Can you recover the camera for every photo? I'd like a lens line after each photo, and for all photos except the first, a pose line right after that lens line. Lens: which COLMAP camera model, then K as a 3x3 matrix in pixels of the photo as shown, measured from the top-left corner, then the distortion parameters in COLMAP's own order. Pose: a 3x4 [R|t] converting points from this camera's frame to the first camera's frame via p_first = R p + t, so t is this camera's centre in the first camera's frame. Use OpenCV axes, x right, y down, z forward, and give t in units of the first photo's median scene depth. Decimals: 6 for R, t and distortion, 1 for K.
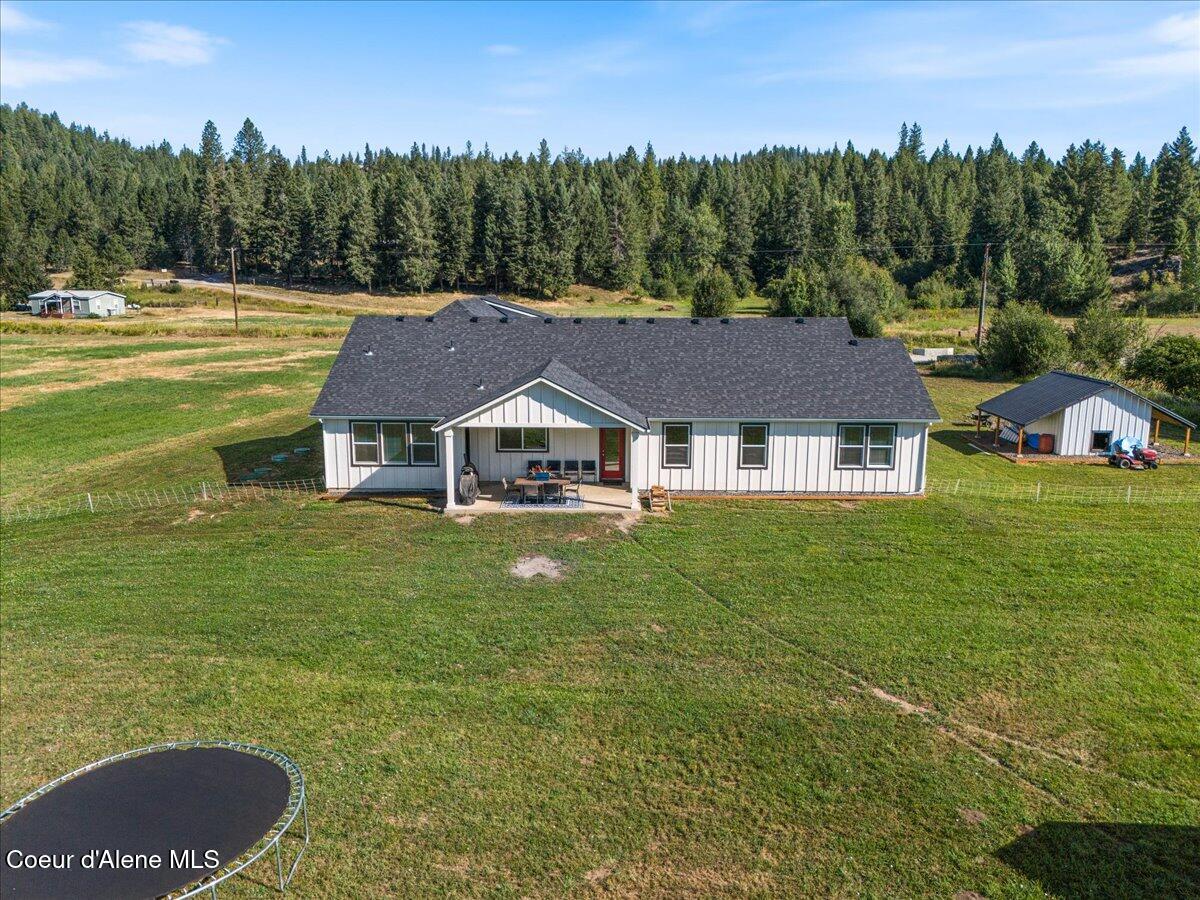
lens RADIAL K [[885.3, 0, 604.8], [0, 885.3, 454.4], [0, 0, 1]] dist [0.090227, -0.097256]
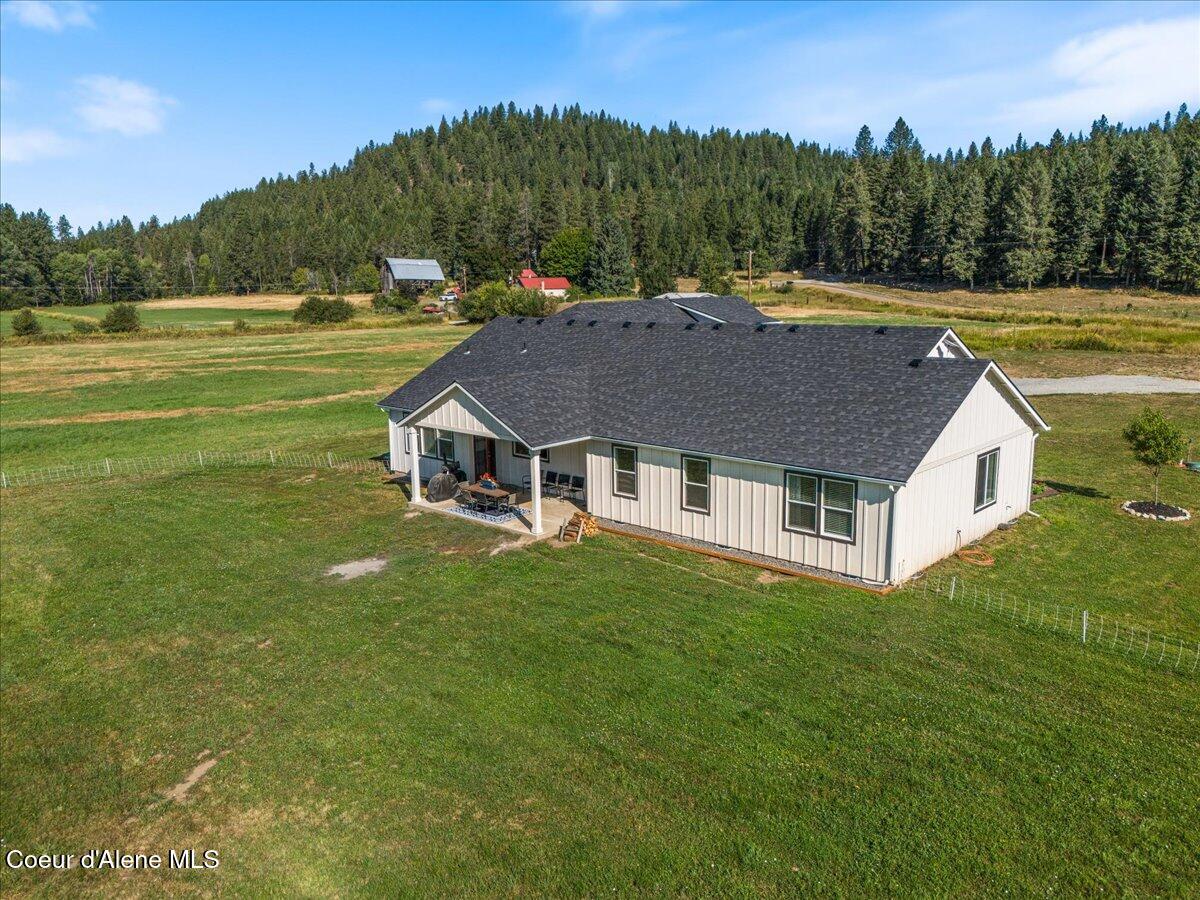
lens RADIAL K [[896.8, 0, 600.0], [0, 896.8, 450.0], [0, 0, 1]] dist [0.076724, -0.064602]
pose [[0.743483, 0.111262, -0.659434, 0.126829], [-0.113871, 0.992725, 0.039111, -0.012377], [0.658989, 0.046012, 0.750744, 0.065815]]
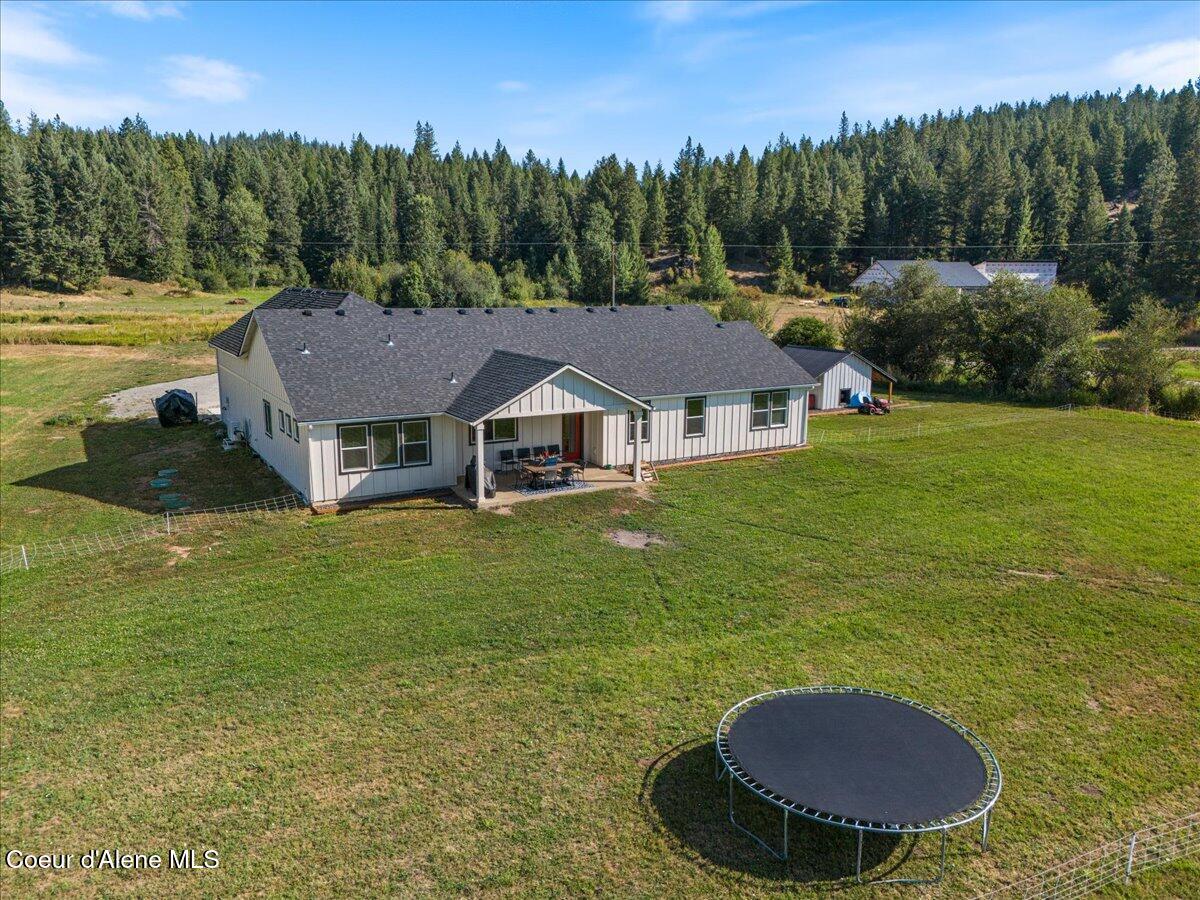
lens RADIAL K [[885.3, 0, 604.8], [0, 885.3, 454.4], [0, 0, 1]] dist [0.090227, -0.097256]
pose [[0.860199, -0.102449, 0.499561, -0.101382], [0.098704, 0.994536, 0.033998, -0.002386], [-0.500315, 0.020064, 0.865611, 0.013926]]
